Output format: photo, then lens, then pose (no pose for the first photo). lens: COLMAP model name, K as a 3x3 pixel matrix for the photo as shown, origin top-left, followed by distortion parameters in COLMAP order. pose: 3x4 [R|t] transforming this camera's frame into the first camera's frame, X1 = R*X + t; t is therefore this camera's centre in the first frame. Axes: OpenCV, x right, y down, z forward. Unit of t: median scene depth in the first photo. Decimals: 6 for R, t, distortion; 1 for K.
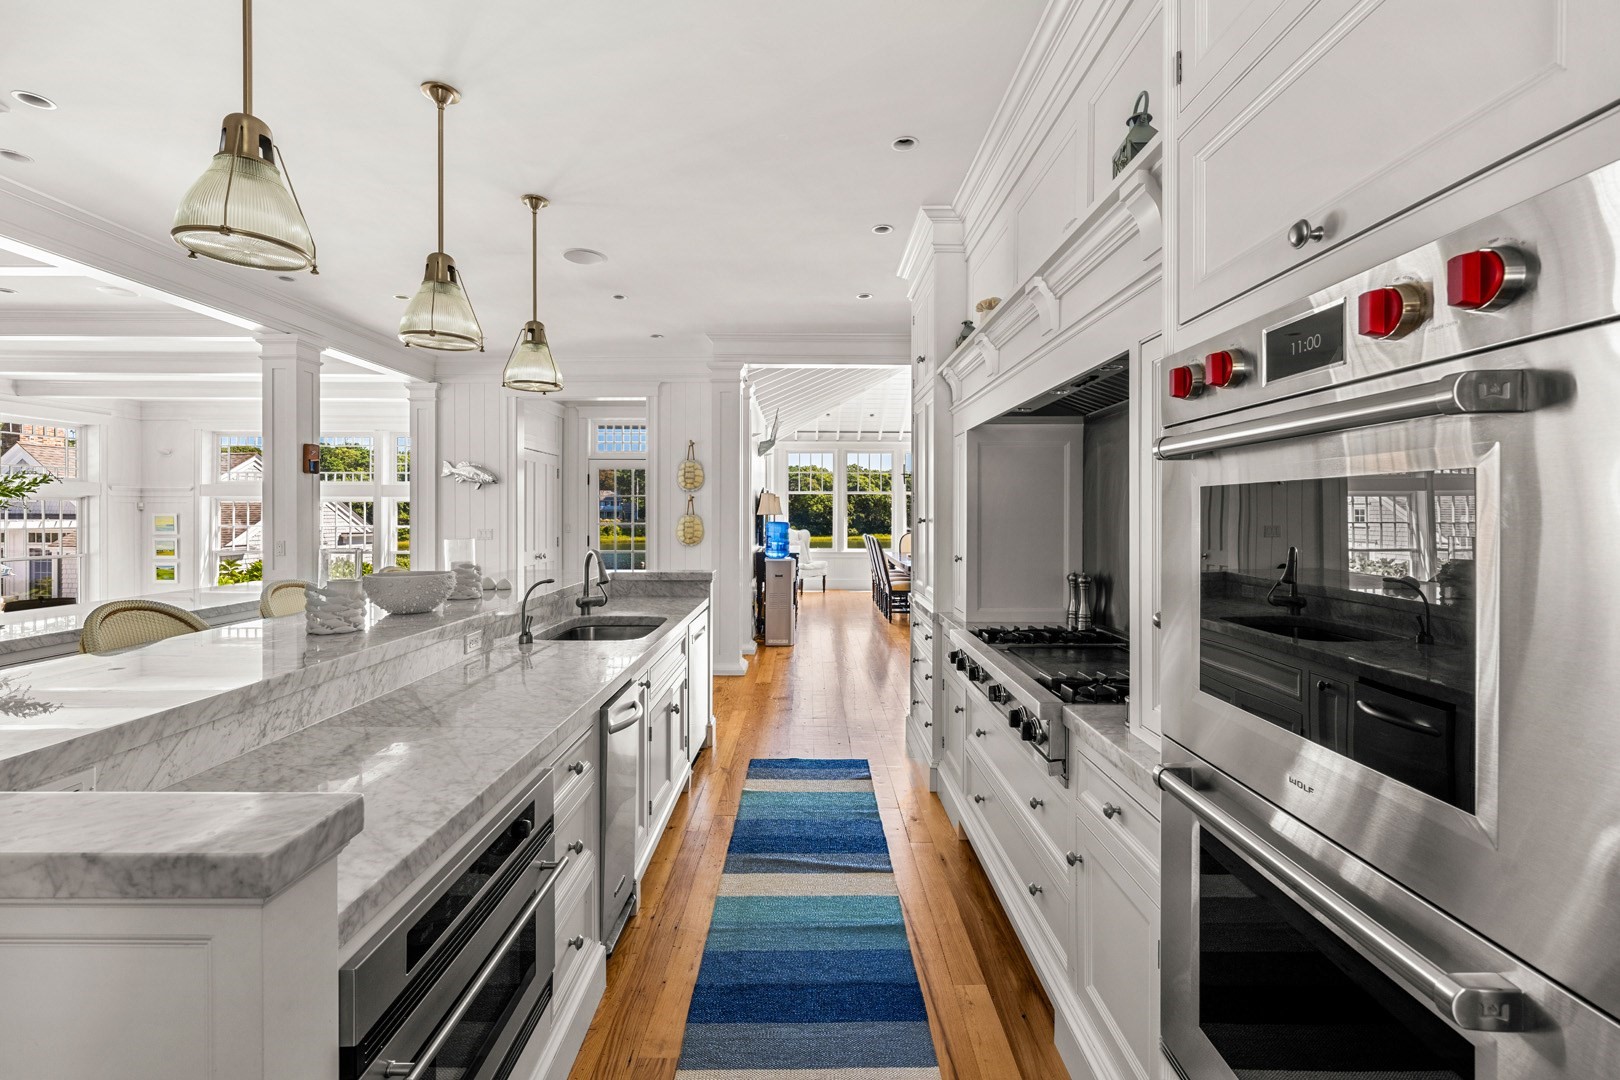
lens RADIAL K [[706.5, 0, 806.9], [0, 706.5, 519.1], [0, 0, 1]] dist [0.002918, 0.000299]
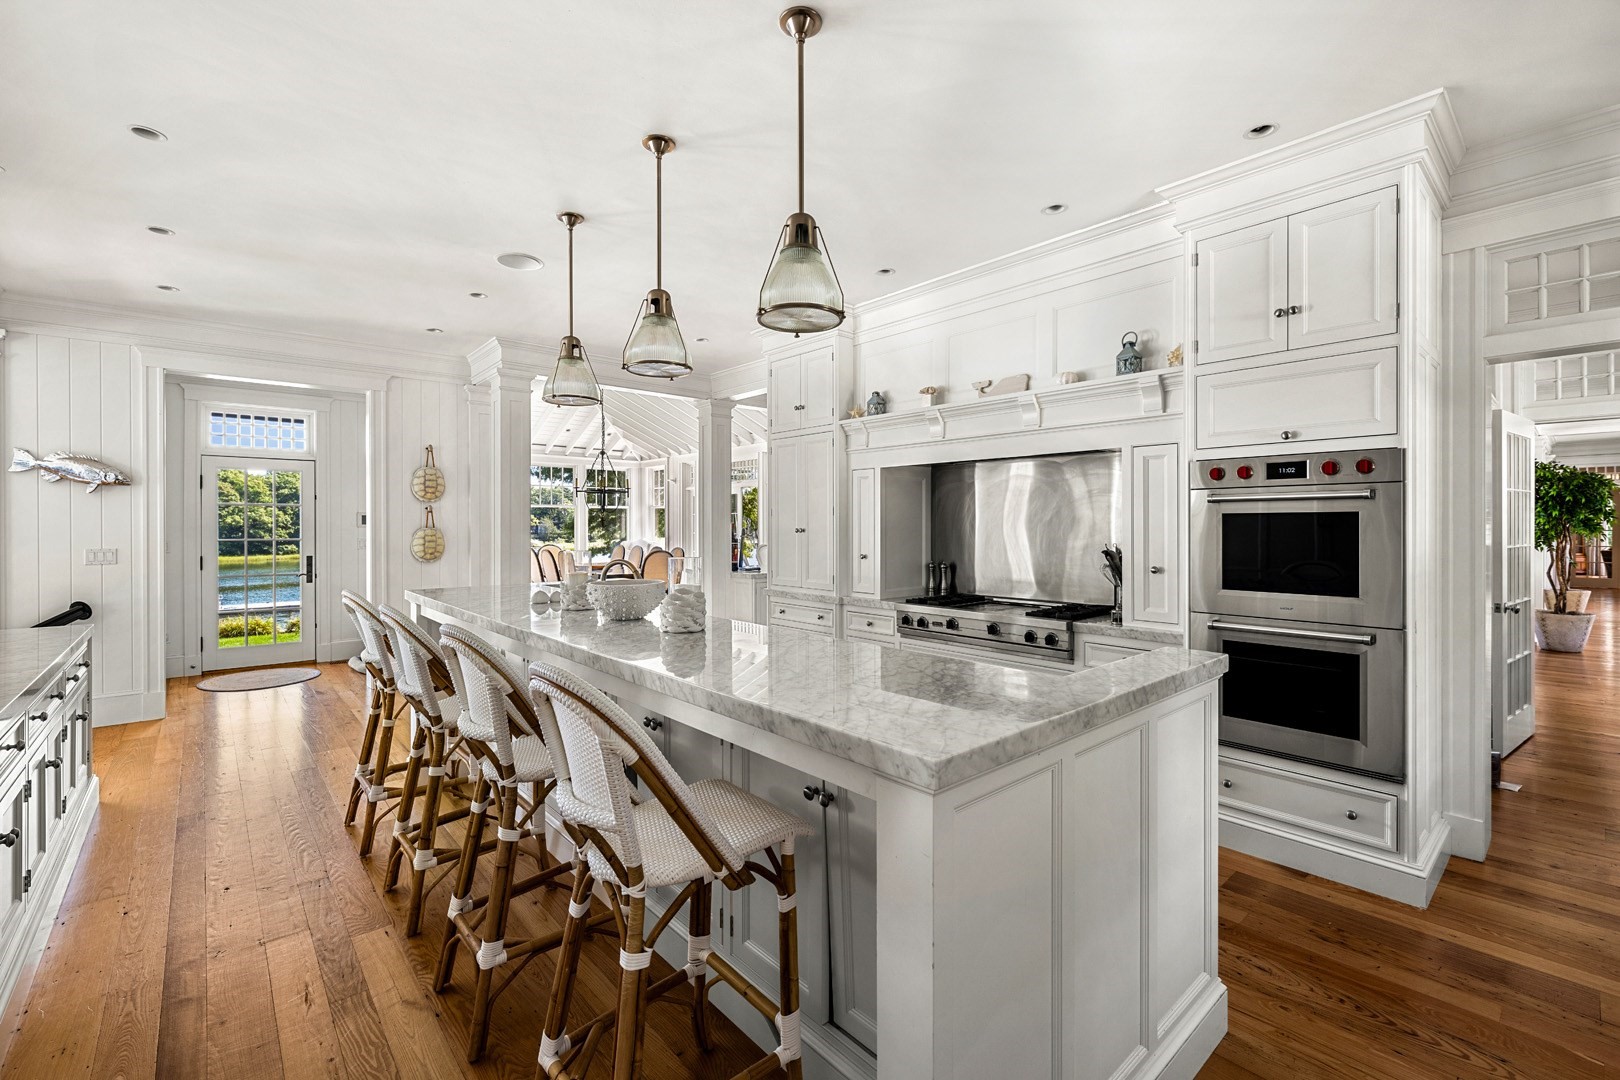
lens RADIAL K [[689.8, 0, 810.5], [0, 689.8, 527.8], [0, 0, 1]] dist [0.000273, 0.000063]
pose [[0.736360, -0.009008, 0.676530, -0.510121], [0.010919, 0.999939, 0.001430, -0.002223], [-0.676502, 0.006334, 0.736413, 0.027288]]
